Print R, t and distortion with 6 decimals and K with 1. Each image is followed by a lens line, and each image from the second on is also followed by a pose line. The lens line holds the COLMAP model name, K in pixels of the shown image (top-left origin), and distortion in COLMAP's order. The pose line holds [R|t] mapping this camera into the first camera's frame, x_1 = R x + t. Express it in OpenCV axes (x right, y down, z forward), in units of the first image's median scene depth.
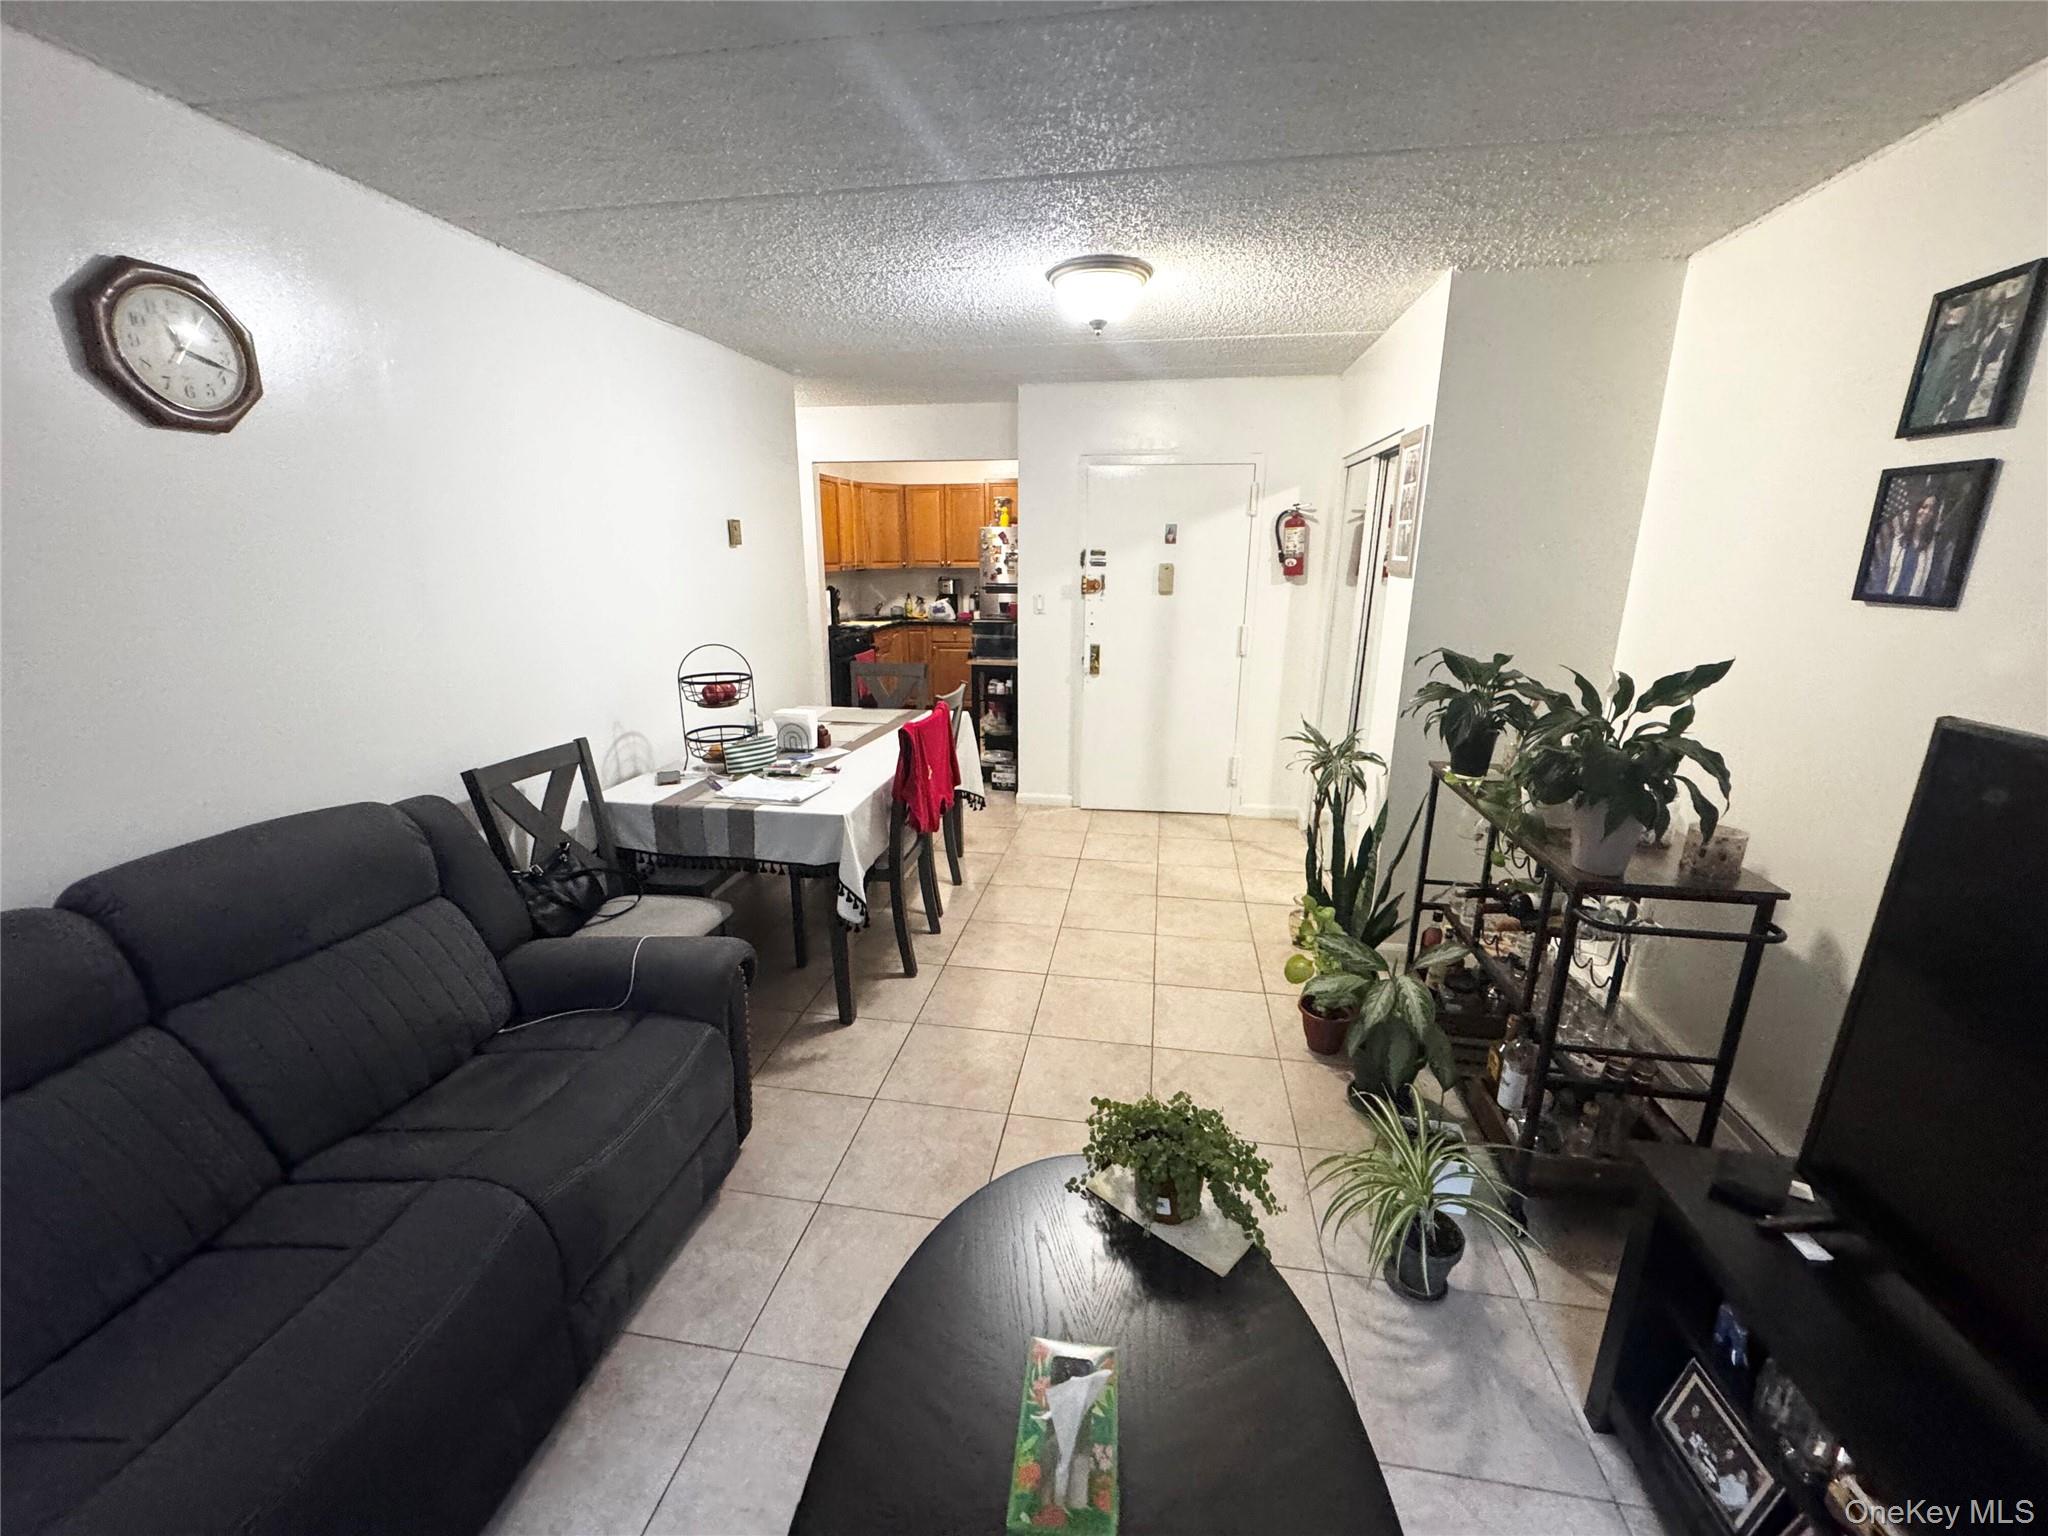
lens RADIAL K [[822.3, 0, 1026.7], [0, 822.3, 771.3], [0, 0, 1]] dist [-0.004799, -0.000226]
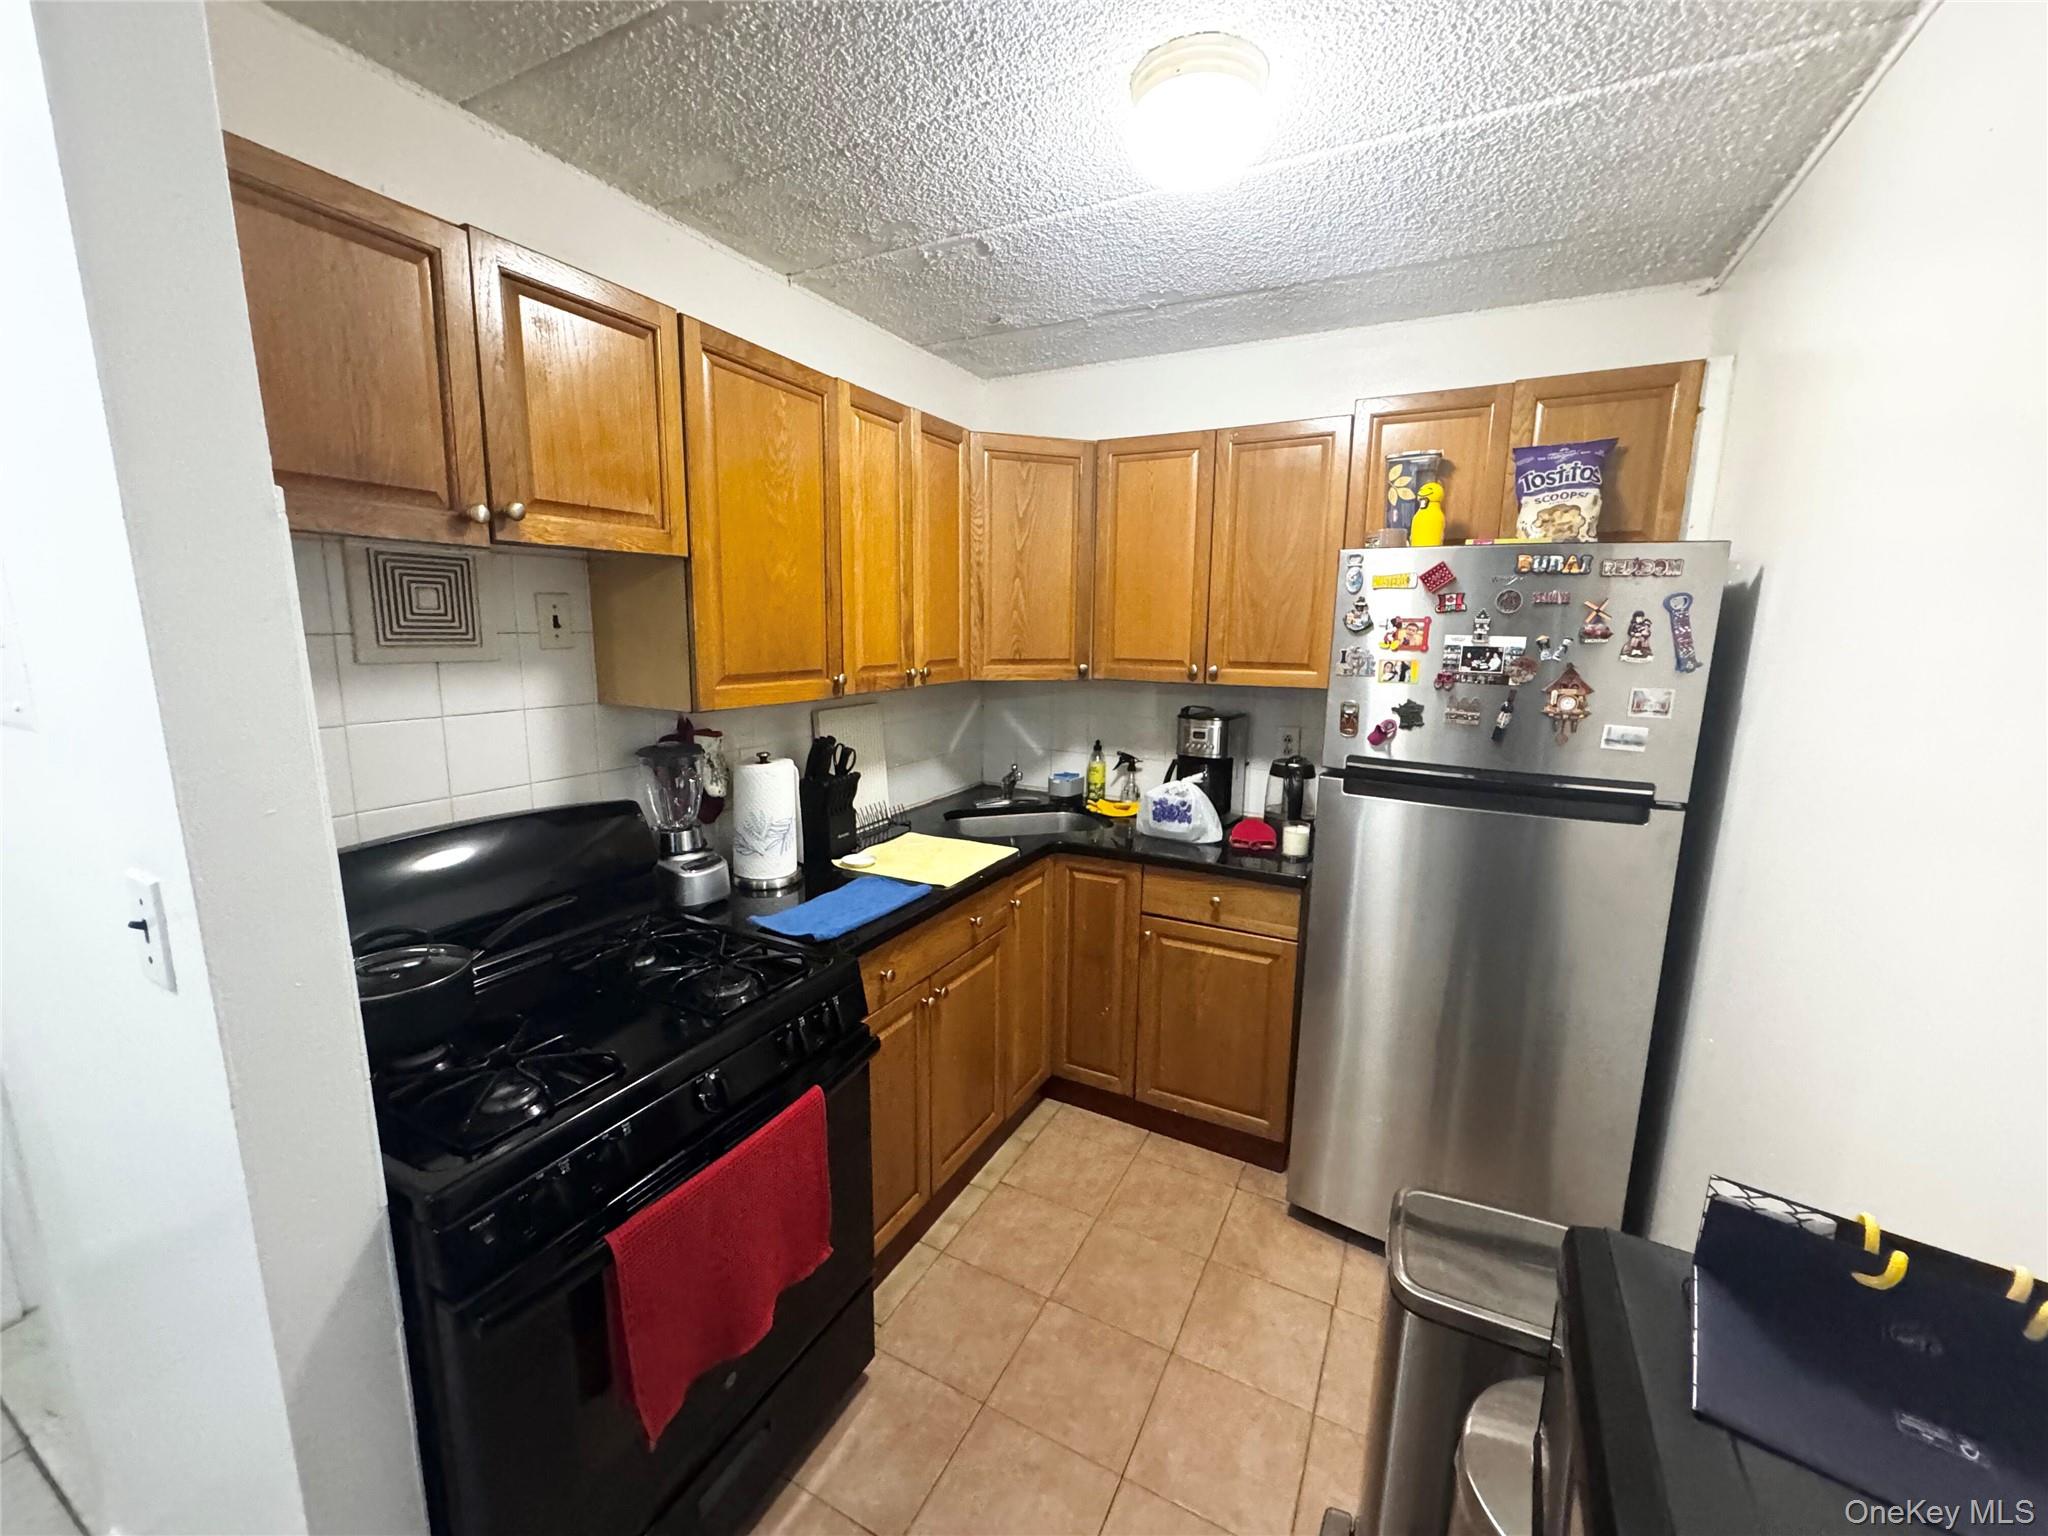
lens RADIAL K [[822.3, 0, 1017.0], [0, 822.3, 761.7], [0, 0, 1]] dist [-0.004799, -0.000226]
pose [[0.947909, 0.064879, -0.311864, -0.066389], [-0.095726, 0.991804, -0.084627, -0.187286], [0.303818, 0.110073, 0.946350, 0.688884]]
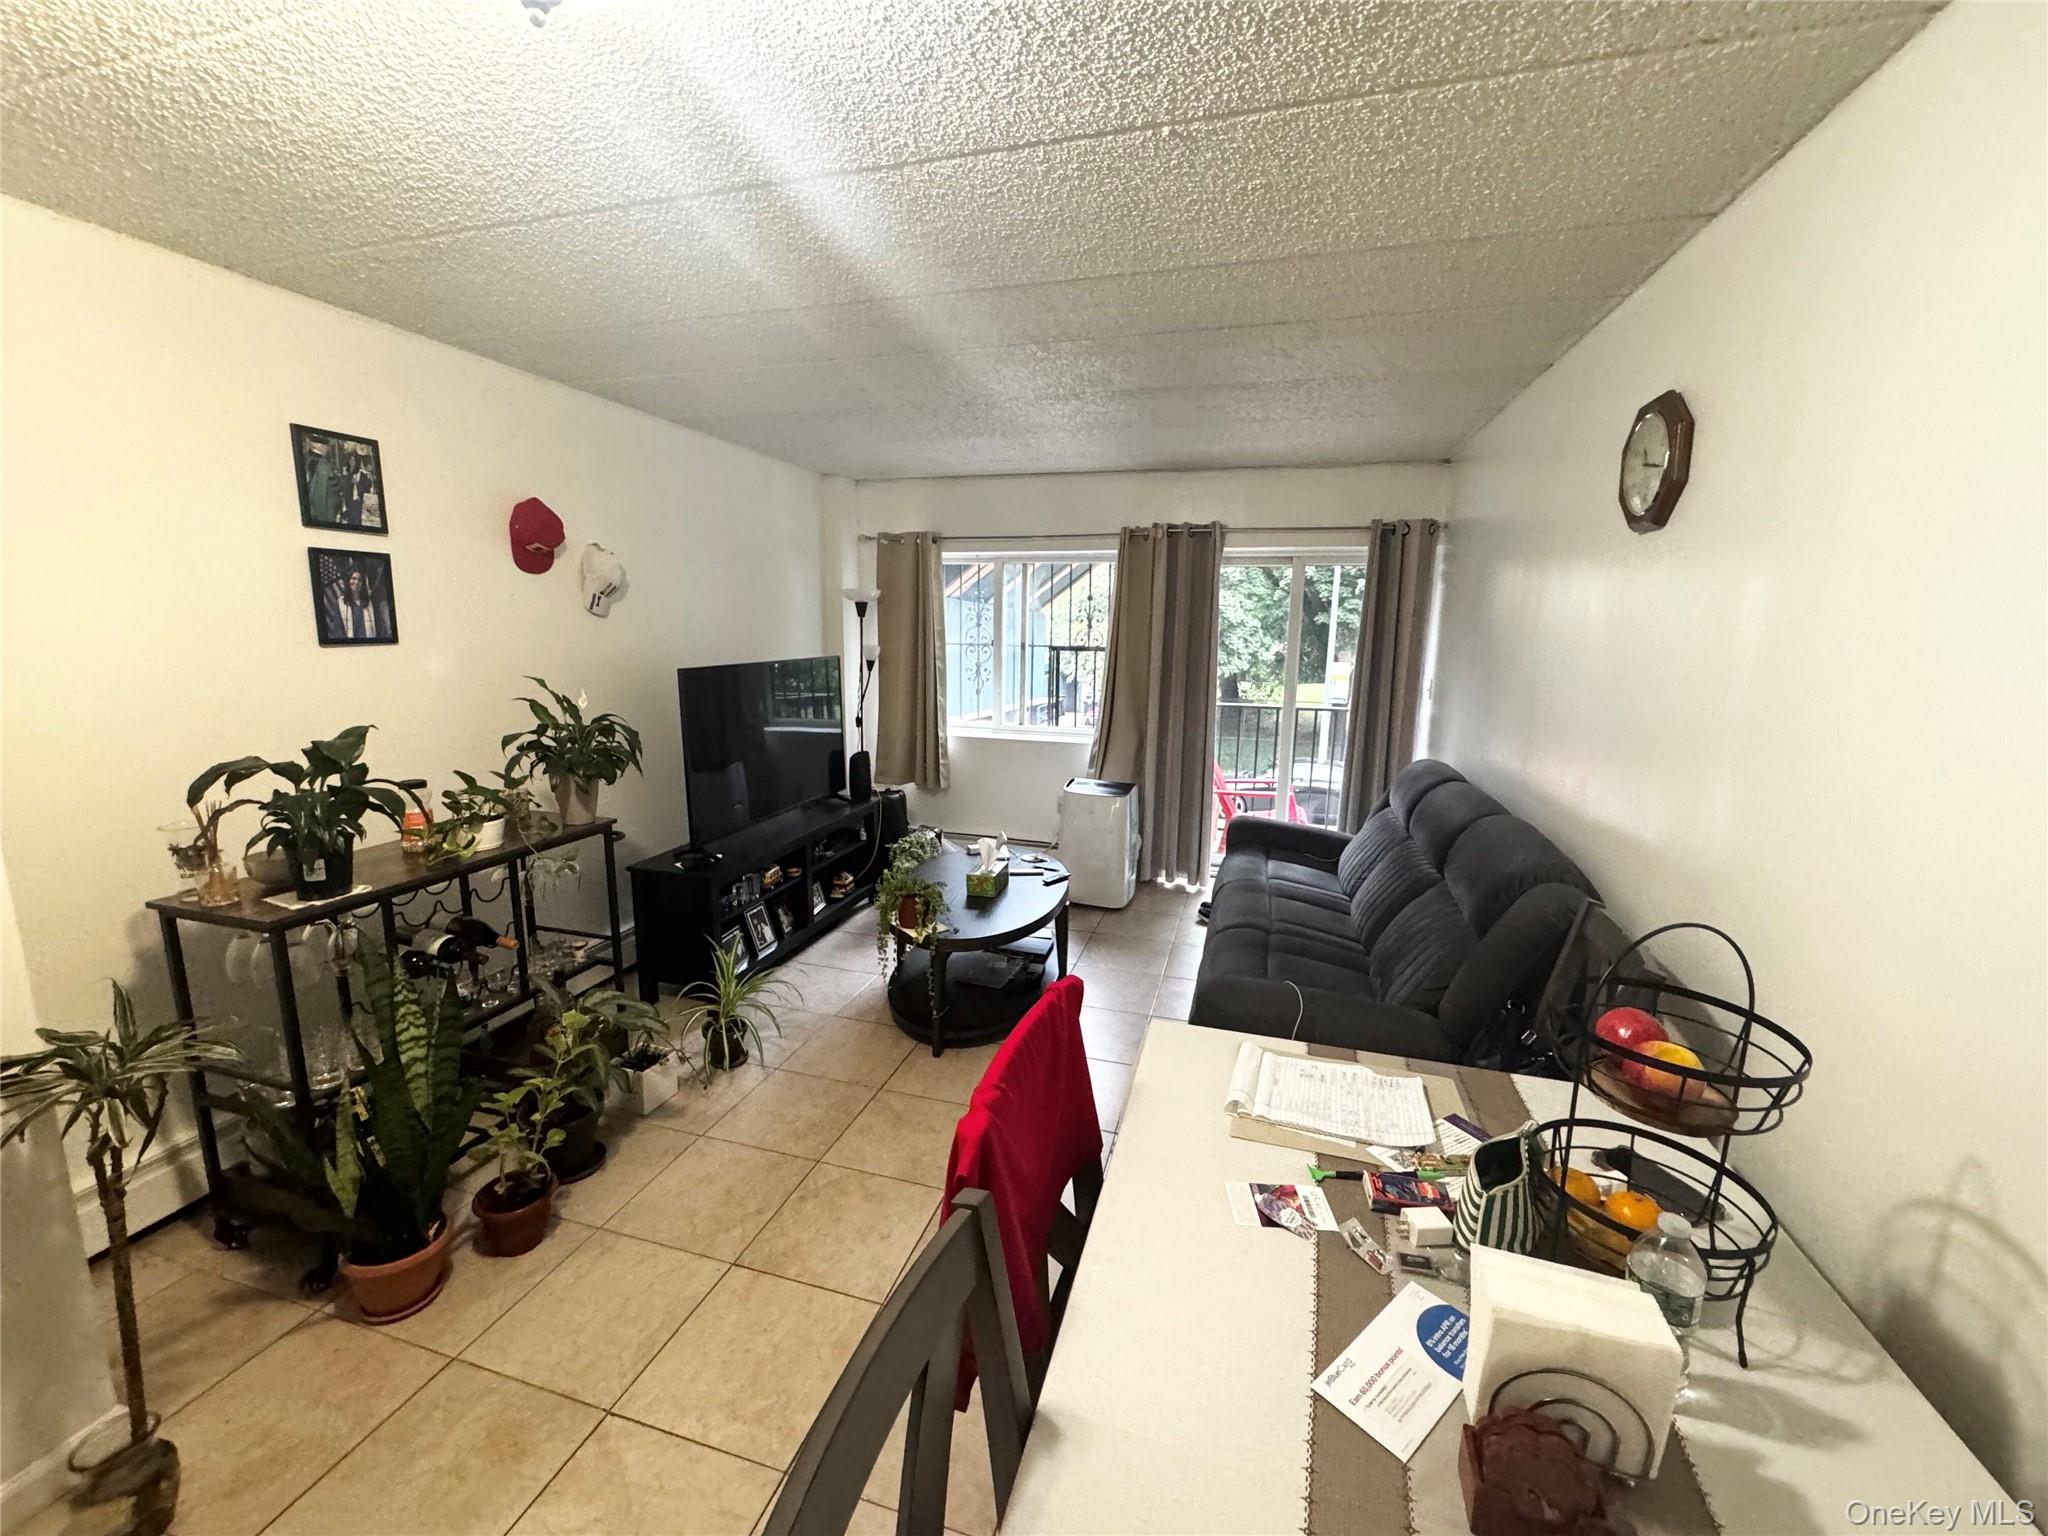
lens RADIAL K [[822.3, 0, 1022.6], [0, 822.3, 763.9], [0, 0, 1]] dist [-0.004799, -0.000226]
pose [[-0.990486, -0.031942, 0.133855, -0.168185], [0.028761, 0.903159, 0.428342, -0.340016], [-0.134574, 0.428116, -0.893648, 1.262012]]
